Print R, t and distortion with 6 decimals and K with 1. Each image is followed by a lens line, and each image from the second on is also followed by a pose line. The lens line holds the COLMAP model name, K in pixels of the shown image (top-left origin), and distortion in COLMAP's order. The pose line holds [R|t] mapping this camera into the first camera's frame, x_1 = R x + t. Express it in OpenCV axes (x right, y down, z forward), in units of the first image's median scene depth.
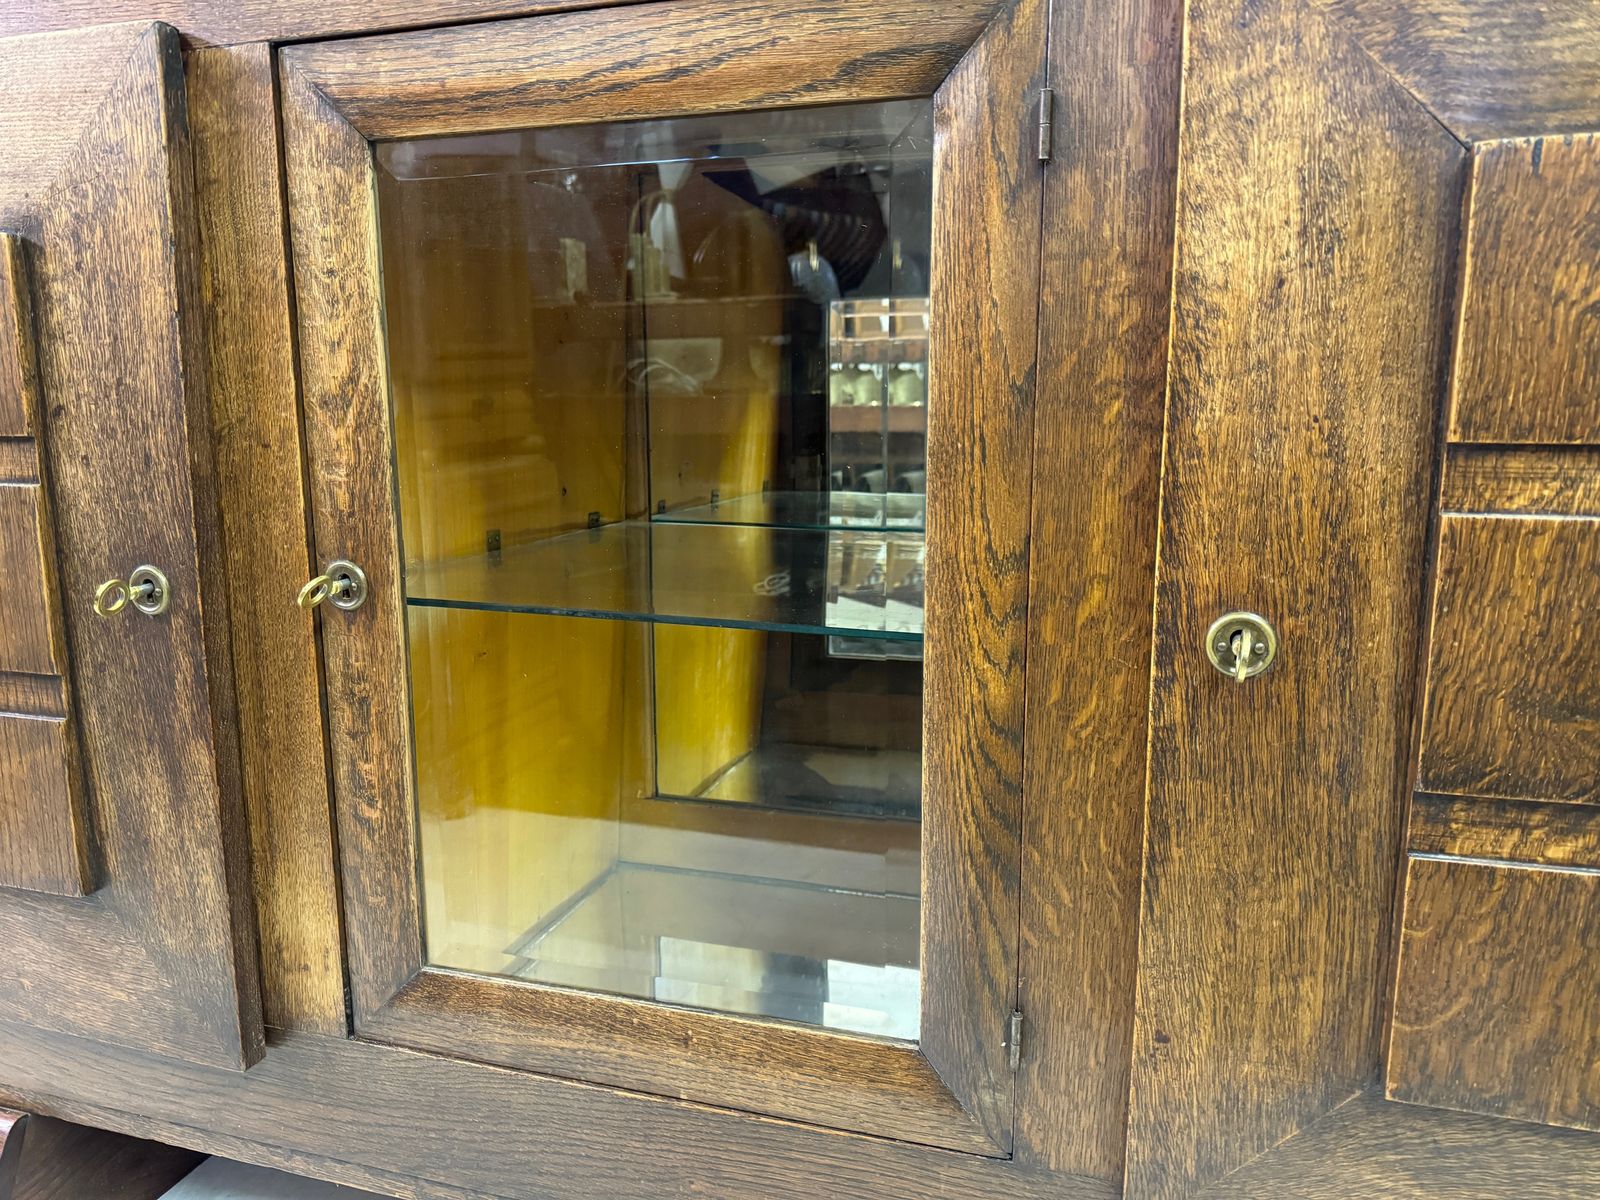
lens RADIAL K [[1141.6, 0, 800.0], [0, 1141.6, 600.0], [0, 0, 1]] dist [0.001389, -0.005257]
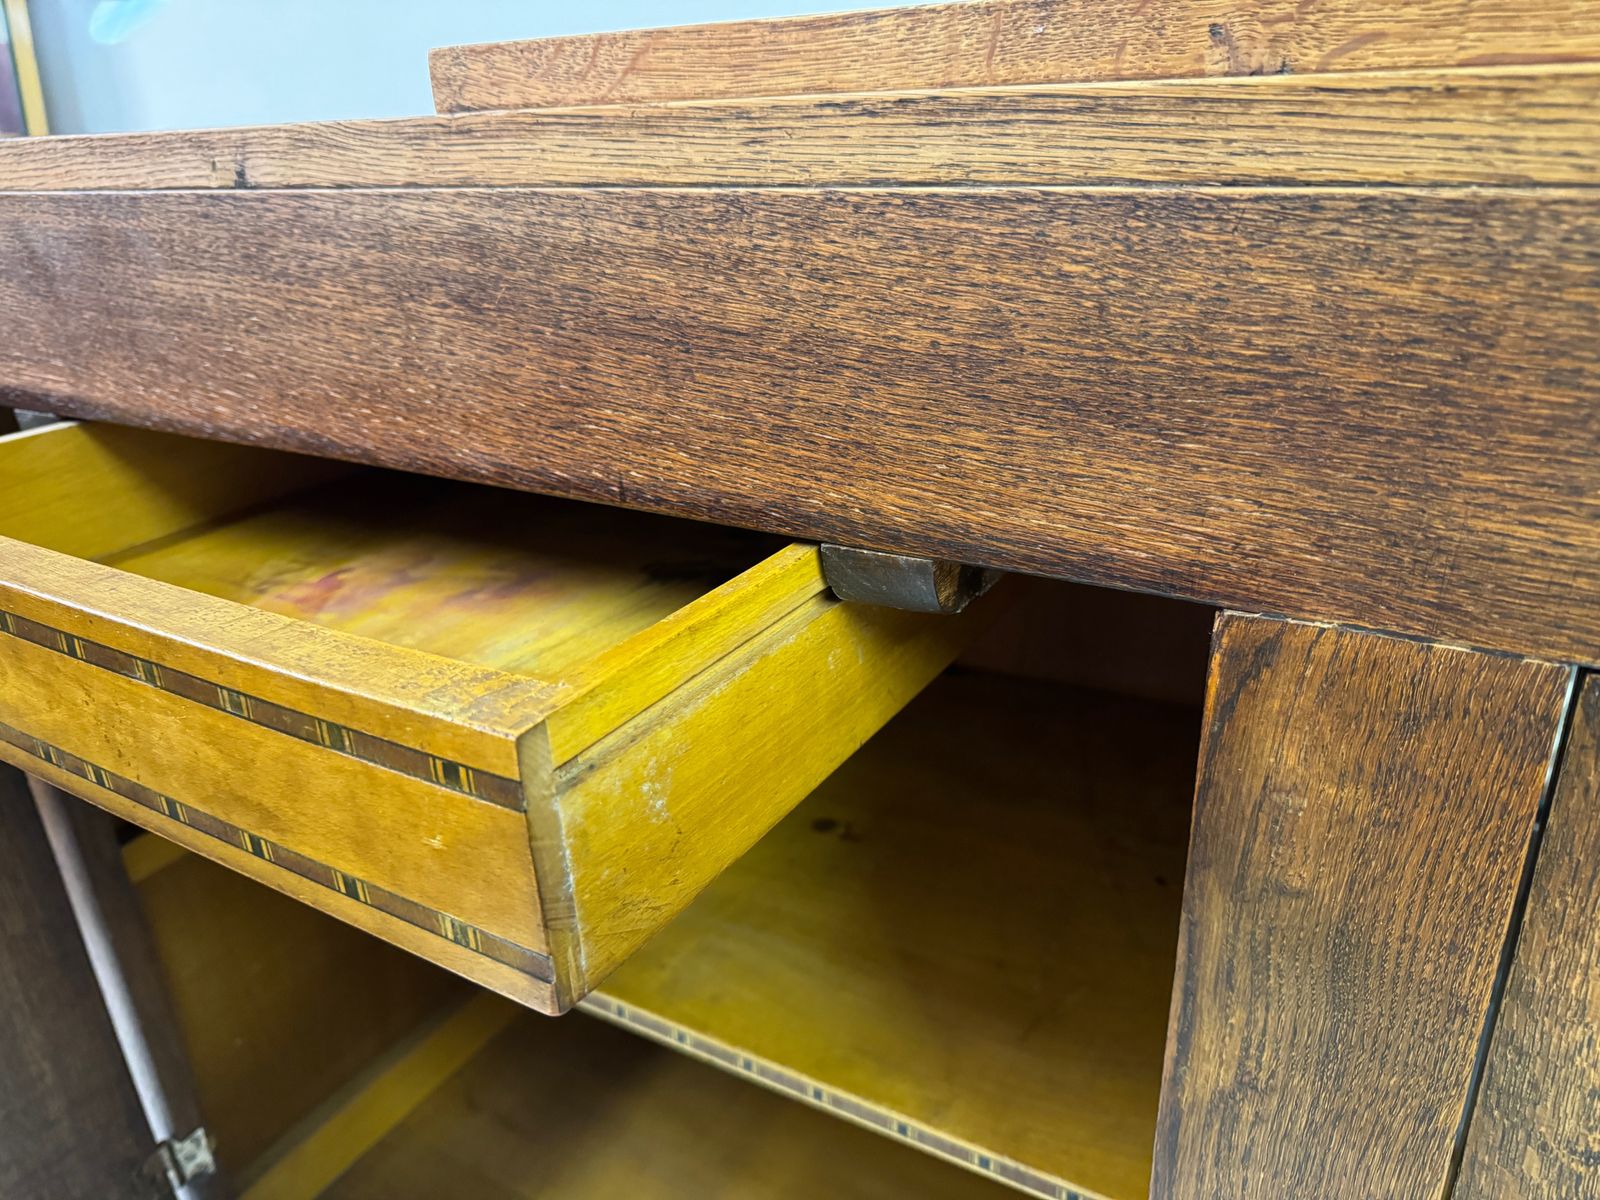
lens RADIAL K [[1128.4, 0, 803.0], [0, 1128.4, 605.8], [0, 0, 1]] dist [0.149201, -0.279383]
pose [[0.971217, 0.060401, -0.230412, -0.621090], [-0.004593, 0.971884, 0.235415, -0.592171], [0.238153, -0.227581, 0.944188, 0.595317]]
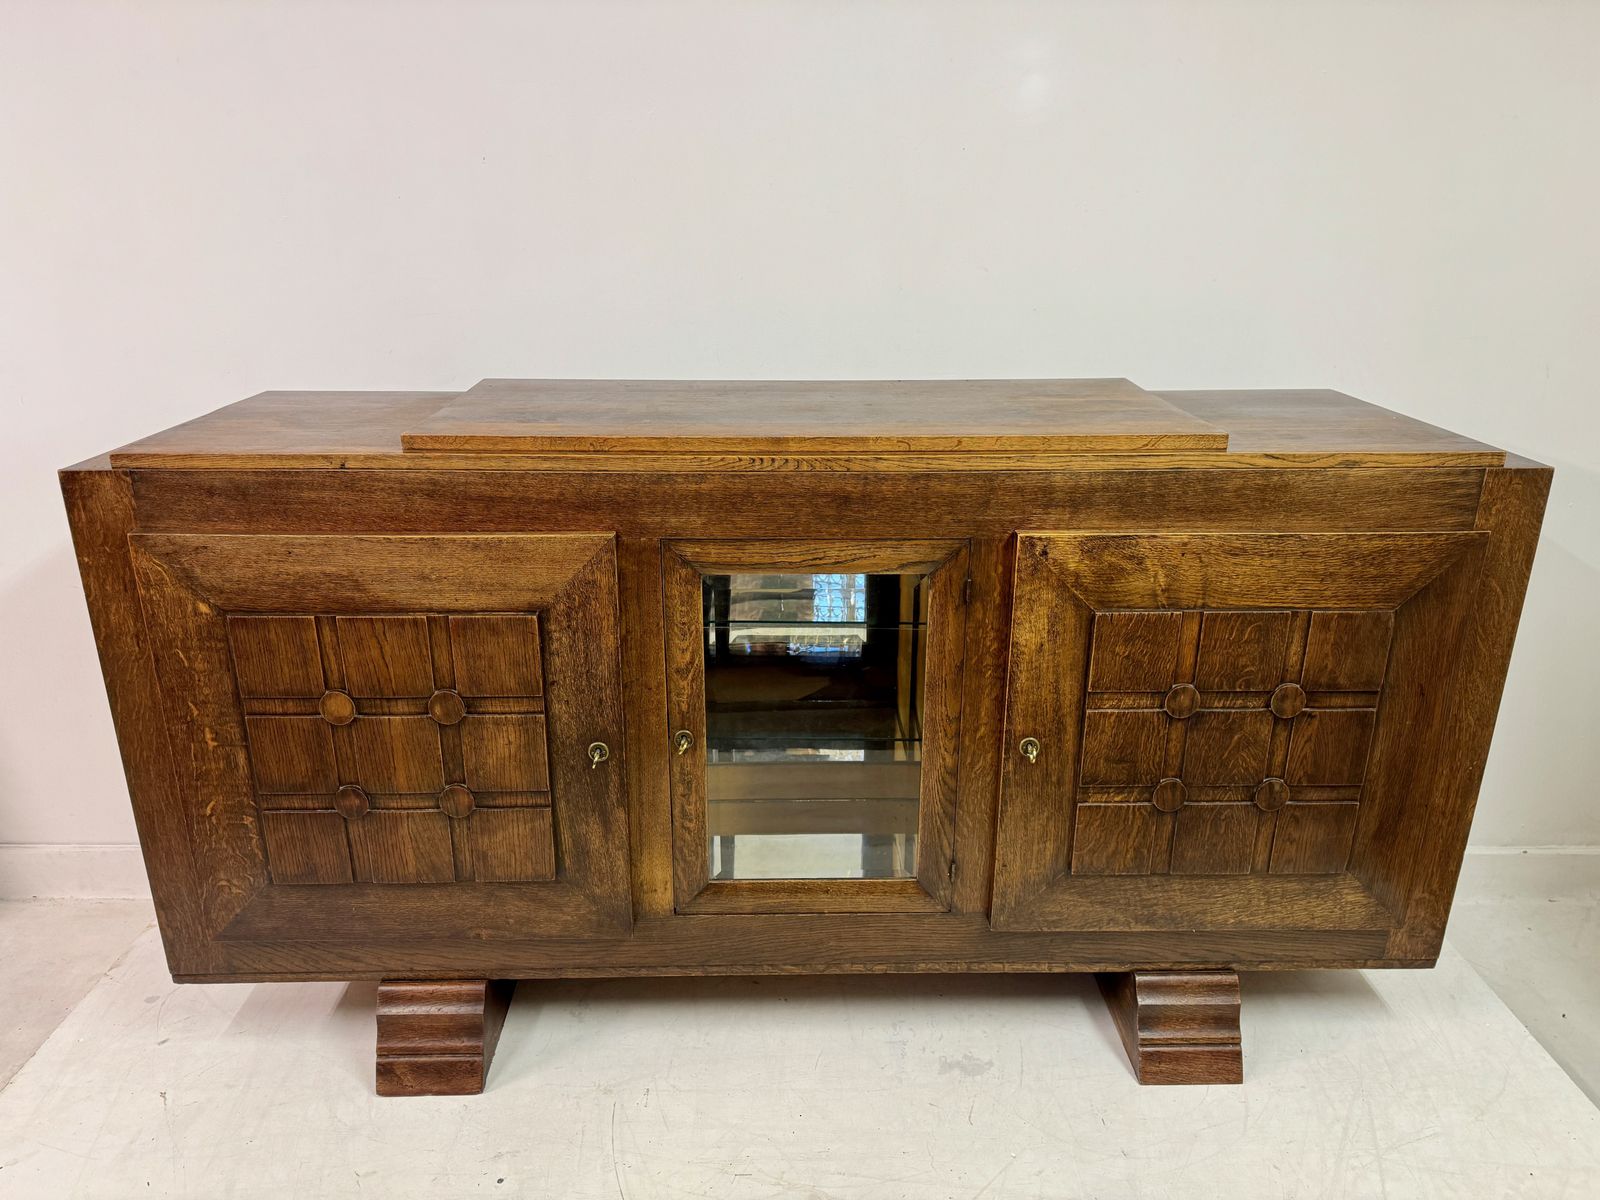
lens RADIAL K [[1112.3, 0, 800.0], [0, 1112.3, 600.0], [0, 0, 1]] dist [0.177543, -0.373773]
pose [[0.950338, -0.099343, 0.294940, -0.897367], [0.047303, 0.982783, 0.178608, -0.772536], [-0.307605, -0.155787, 0.938674, -1.364039]]
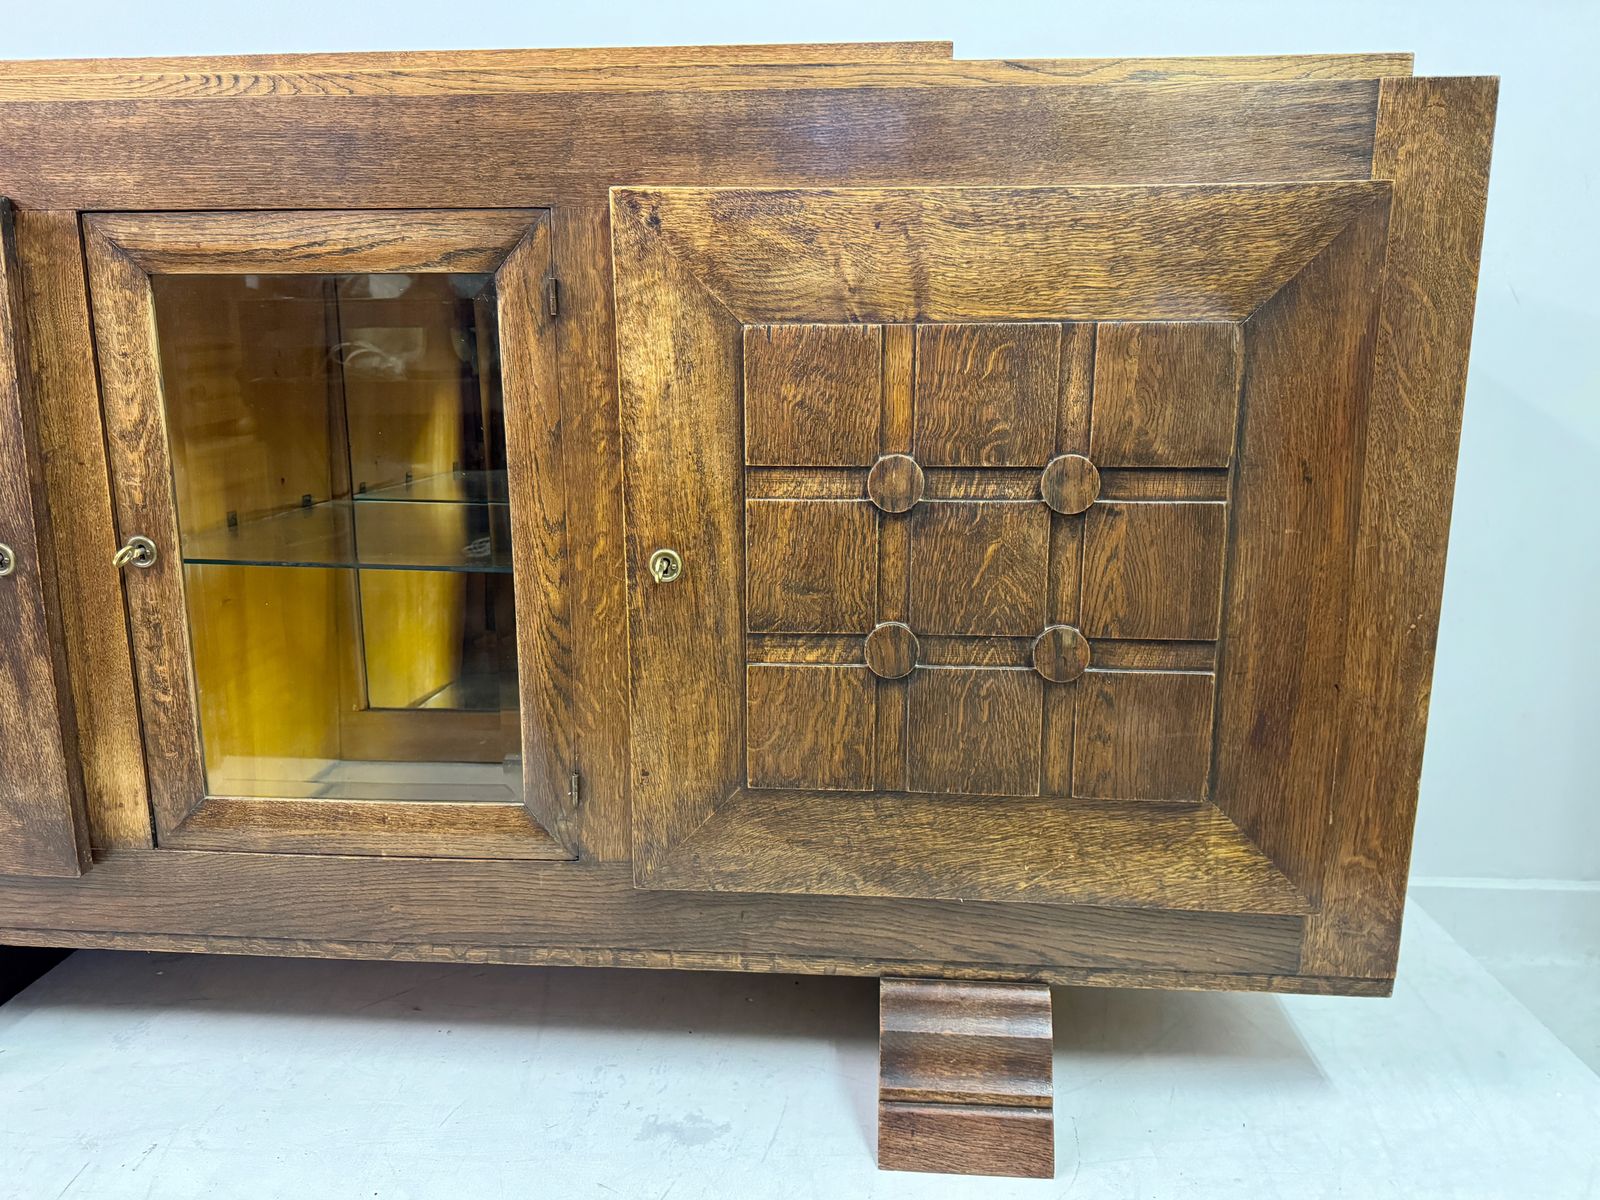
lens RADIAL K [[1190.6, 0, 795.8], [0, 1190.6, 607.5], [0, 0, 1]] dist [0.112829, -0.167246]
pose [[0.976957, -0.042614, 0.209140, 0.136633], [0.034827, 0.998561, 0.040774, 0.028754], [-0.210577, -0.032550, 0.977035, -0.877367]]
